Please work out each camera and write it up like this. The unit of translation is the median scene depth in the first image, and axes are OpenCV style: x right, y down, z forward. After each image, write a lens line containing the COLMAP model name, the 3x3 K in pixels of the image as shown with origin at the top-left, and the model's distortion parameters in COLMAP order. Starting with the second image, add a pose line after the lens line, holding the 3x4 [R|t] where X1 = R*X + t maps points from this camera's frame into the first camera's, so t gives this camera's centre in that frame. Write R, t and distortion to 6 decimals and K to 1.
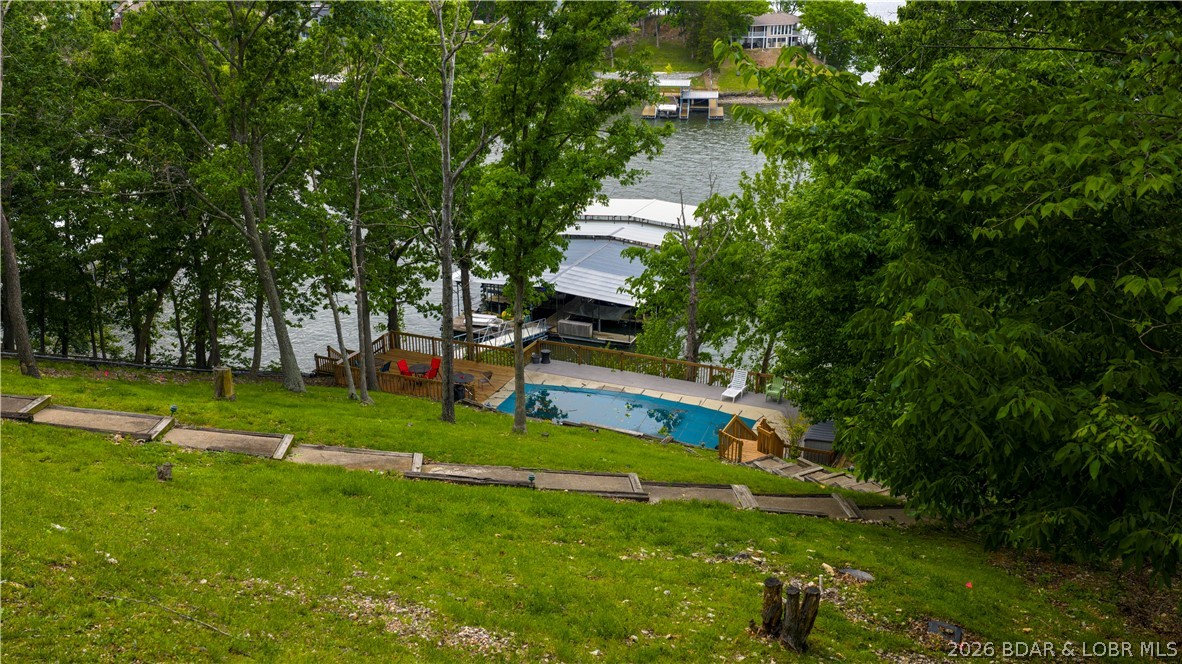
lens RADIAL K [[974.9, 0, 592.1], [0, 974.9, 330.1], [0, 0, 1]] dist [0.027172, -0.058255]
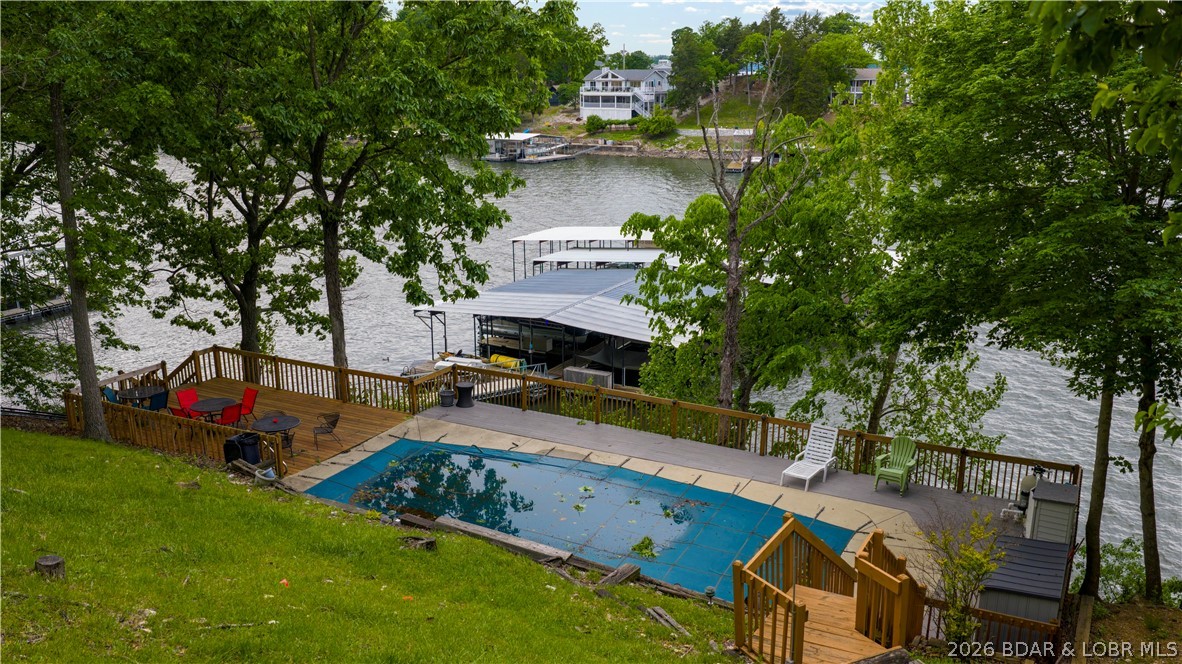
lens RADIAL K [[974.9, 0, 589.9], [0, 974.9, 335.3], [0, 0, 1]] dist [0.027172, -0.058255]
pose [[0.994564, 0.021743, -0.101828, 0.082850], [-0.030611, 0.995794, -0.086354, 0.041459], [0.099522, 0.089002, 0.991047, 0.486585]]
